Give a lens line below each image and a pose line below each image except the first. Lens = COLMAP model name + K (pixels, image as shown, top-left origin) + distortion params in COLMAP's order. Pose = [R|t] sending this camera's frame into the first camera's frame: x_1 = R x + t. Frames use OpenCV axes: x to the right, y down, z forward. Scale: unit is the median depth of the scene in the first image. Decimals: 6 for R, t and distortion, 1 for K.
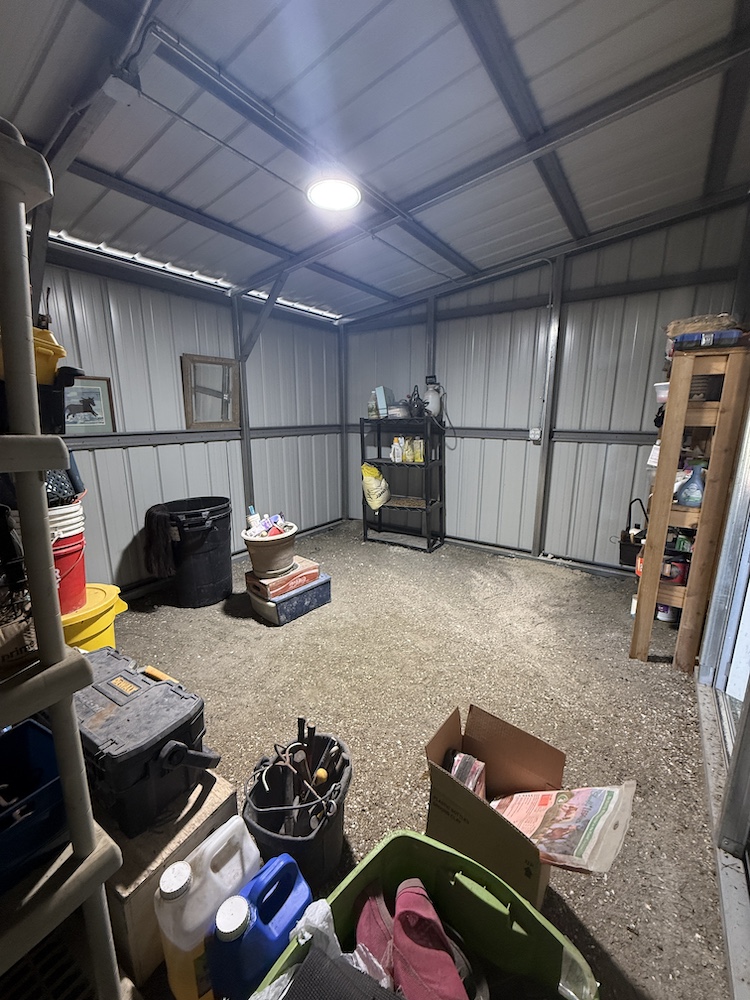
lens RADIAL K [[397.7, 0, 376.7], [0, 397.7, 495.8], [0, 0, 1]] dist [-0.011988, 0.000080]
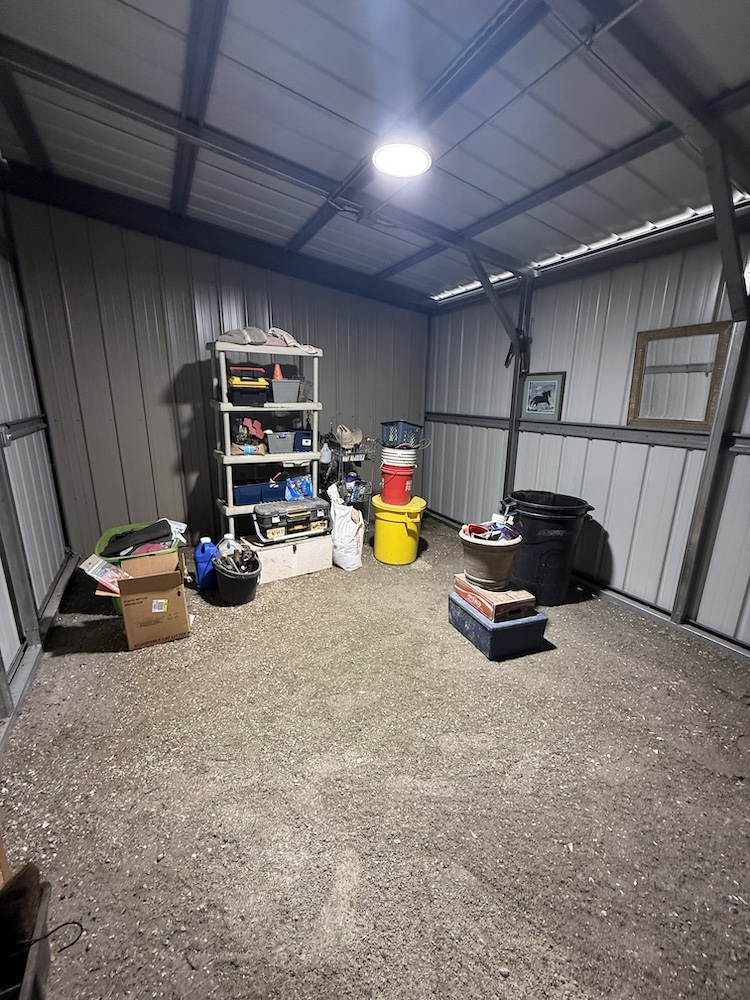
lens RADIAL K [[397.7, 0, 376.7], [0, 397.7, 495.8], [0, 0, 1]] dist [-0.011988, 0.000080]
pose [[-0.439810, 0.210092, -0.873172, 0.604838], [-0.198551, 0.925449, 0.322679, -0.232524], [0.875868, 0.315287, -0.365307, 1.063845]]
